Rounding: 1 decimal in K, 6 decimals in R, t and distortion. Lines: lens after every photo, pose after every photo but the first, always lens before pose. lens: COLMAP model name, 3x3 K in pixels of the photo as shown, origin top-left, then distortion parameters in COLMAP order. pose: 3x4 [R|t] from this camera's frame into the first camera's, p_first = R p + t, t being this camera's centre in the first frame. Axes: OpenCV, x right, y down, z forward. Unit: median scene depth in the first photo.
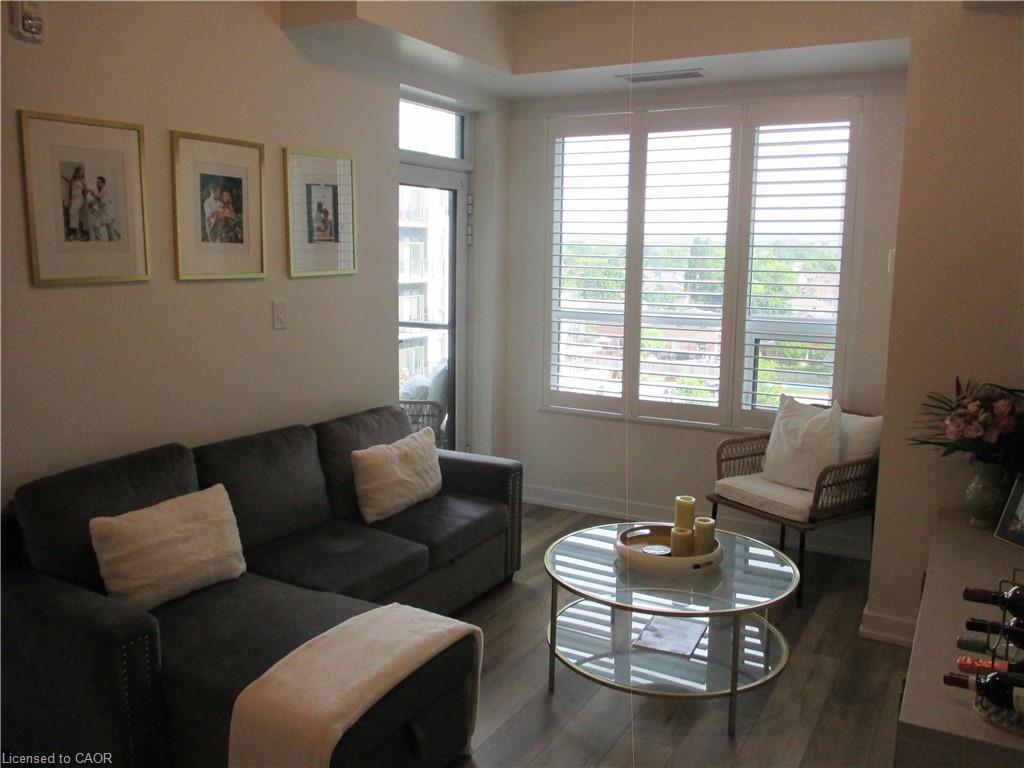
lens RADIAL K [[849.4, 0, 512.9], [0, 849.4, 380.4], [0, 0, 1]] dist [-0.026776, -0.000918]
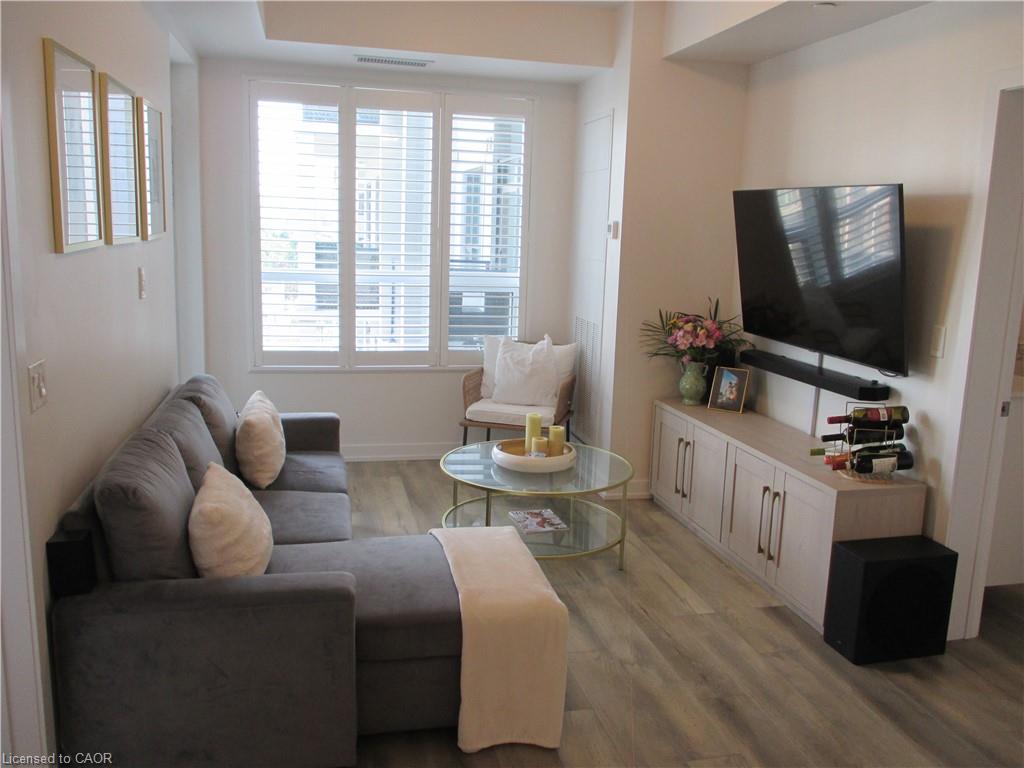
lens RADIAL K [[849.4, 0, 518.5], [0, 849.4, 383.9], [0, 0, 1]] dist [-0.026776, -0.000918]
pose [[0.731057, -0.111055, 0.673218, -0.528205], [0.075615, 0.993774, 0.081823, -0.011381], [-0.678113, -0.008912, 0.734903, 0.053278]]
